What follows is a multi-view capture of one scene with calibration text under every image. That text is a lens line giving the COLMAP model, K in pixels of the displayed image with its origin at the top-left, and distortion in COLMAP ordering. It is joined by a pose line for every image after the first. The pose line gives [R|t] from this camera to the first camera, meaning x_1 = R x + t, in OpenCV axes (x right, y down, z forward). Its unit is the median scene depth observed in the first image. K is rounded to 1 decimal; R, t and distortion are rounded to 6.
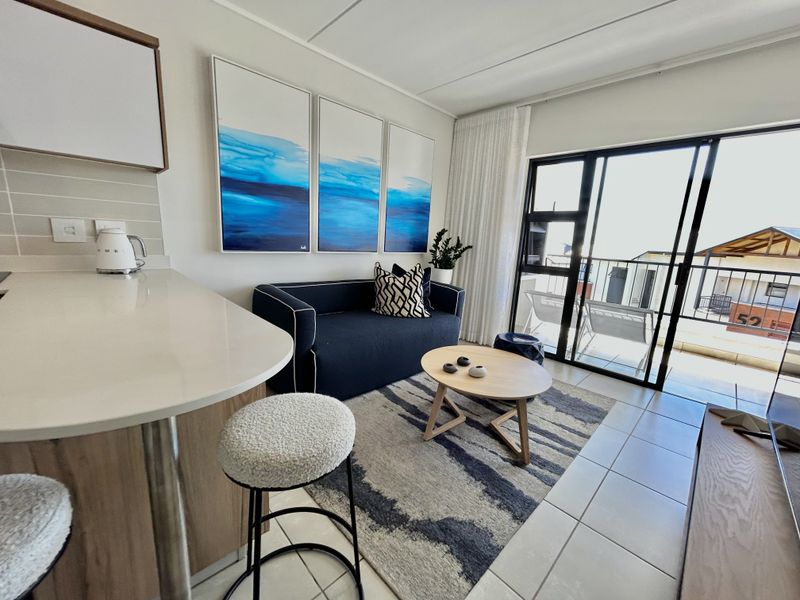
lens RADIAL K [[322.6, 0, 401.2], [0, 322.6, 299.8], [0, 0, 1]] dist [-0.000044, 0.000870]
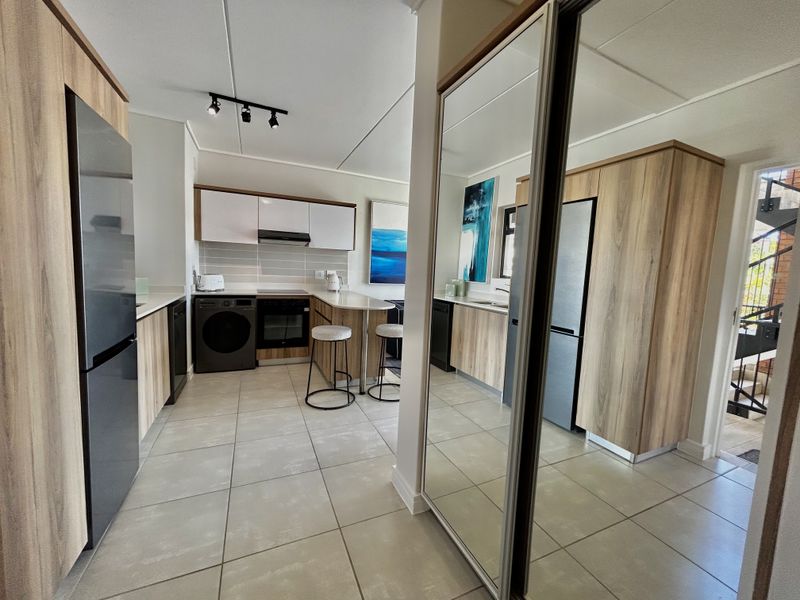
lens RADIAL K [[322.6, 0, 402.7], [0, 322.6, 299.1], [0, 0, 1]] dist [-0.000044, 0.000870]
pose [[0.943879, 0.016557, -0.329875, 0.306125], [-0.055510, 0.992489, -0.109018, 0.147789], [0.325592, 0.121212, 0.937709, -0.783066]]
